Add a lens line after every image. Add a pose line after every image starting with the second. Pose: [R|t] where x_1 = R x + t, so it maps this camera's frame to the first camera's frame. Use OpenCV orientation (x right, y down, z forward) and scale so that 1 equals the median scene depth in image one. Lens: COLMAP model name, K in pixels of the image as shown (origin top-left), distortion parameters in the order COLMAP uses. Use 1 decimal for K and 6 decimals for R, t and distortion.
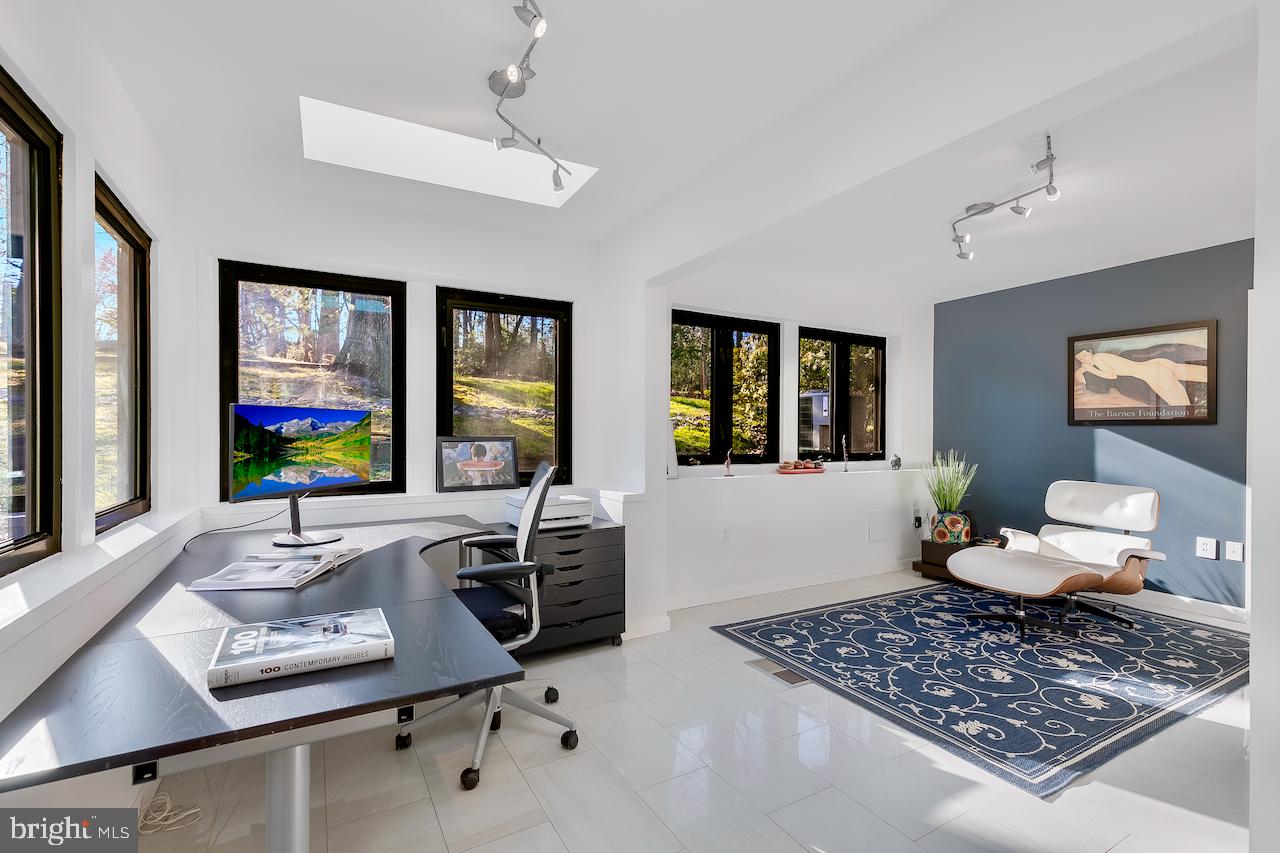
lens RADIAL K [[581.2, 0, 626.7], [0, 581.2, 434.8], [0, 0, 1]] dist [0.001710, 0.000169]
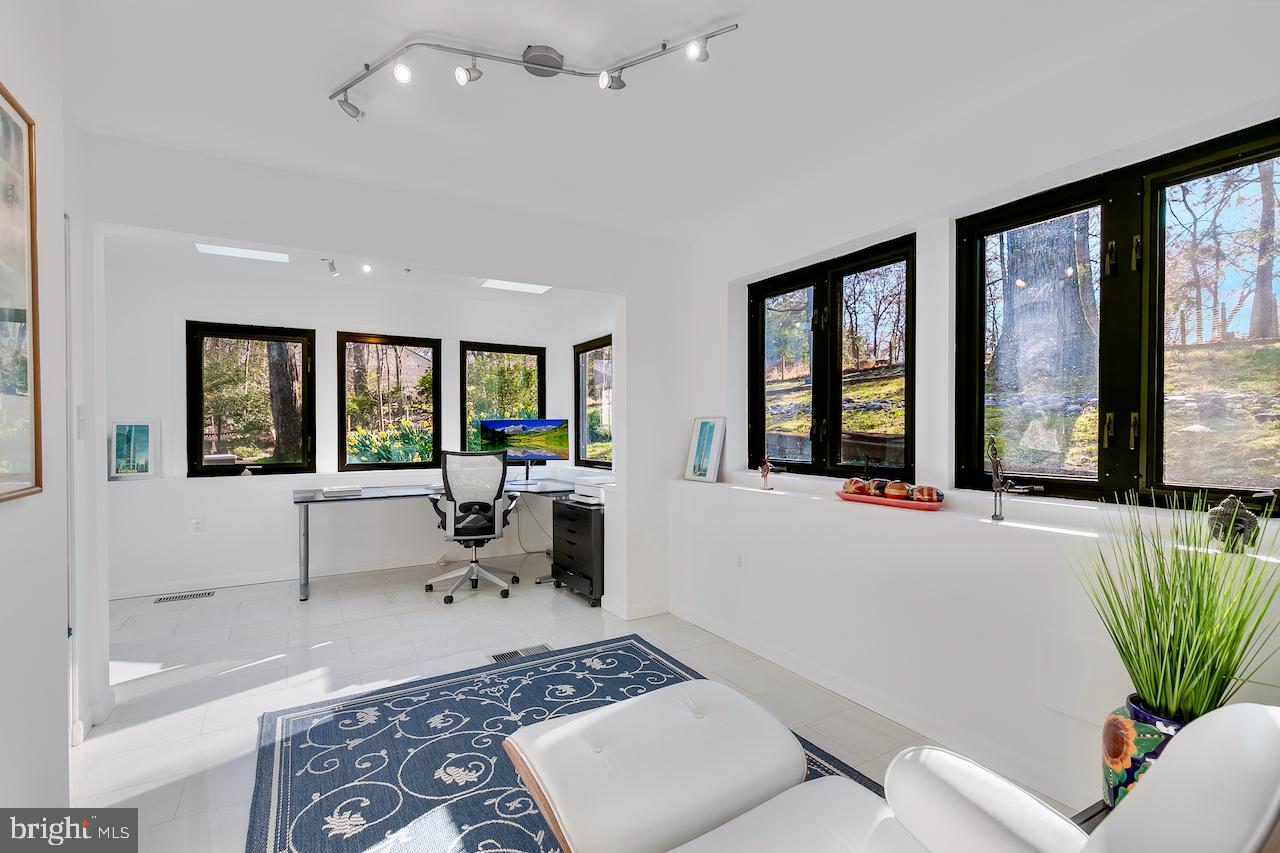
lens RADIAL K [[581.2, 0, 639.6], [0, 581.2, 435.1], [0, 0, 1]] dist [0.001710, 0.000169]
pose [[0.024553, 0.005476, -0.999684, 1.484388], [-0.002040, 0.999983, 0.005428, -0.003768], [0.999696, 0.001906, 0.024564, 1.322363]]
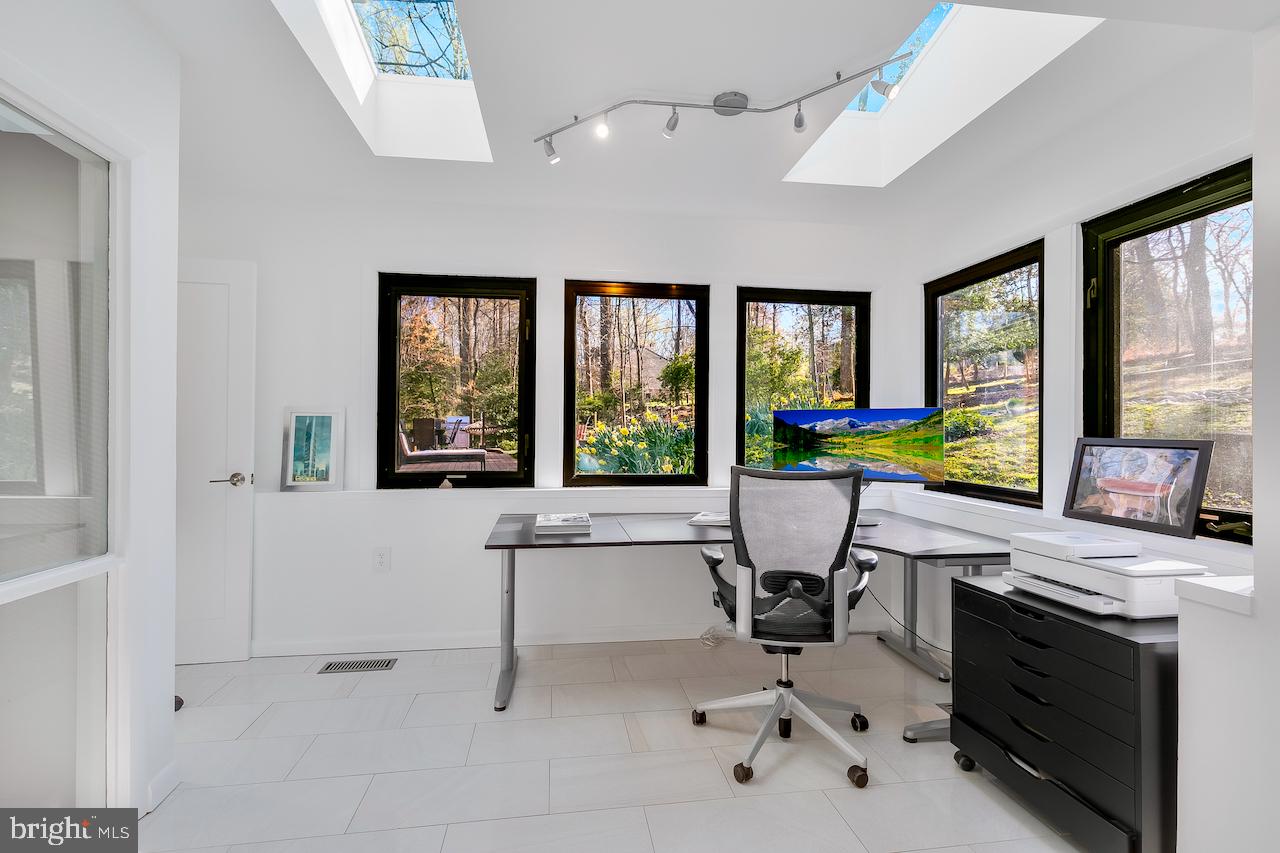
lens RADIAL K [[581.2, 0, 633.2], [0, 581.2, 425.4], [0, 0, 1]] dist [0.001710, 0.000169]
pose [[-0.368243, -0.008025, -0.929695, 0.688214], [-0.011814, 0.999922, -0.003952, -0.003632], [0.929655, 0.009528, -0.368309, 0.994418]]
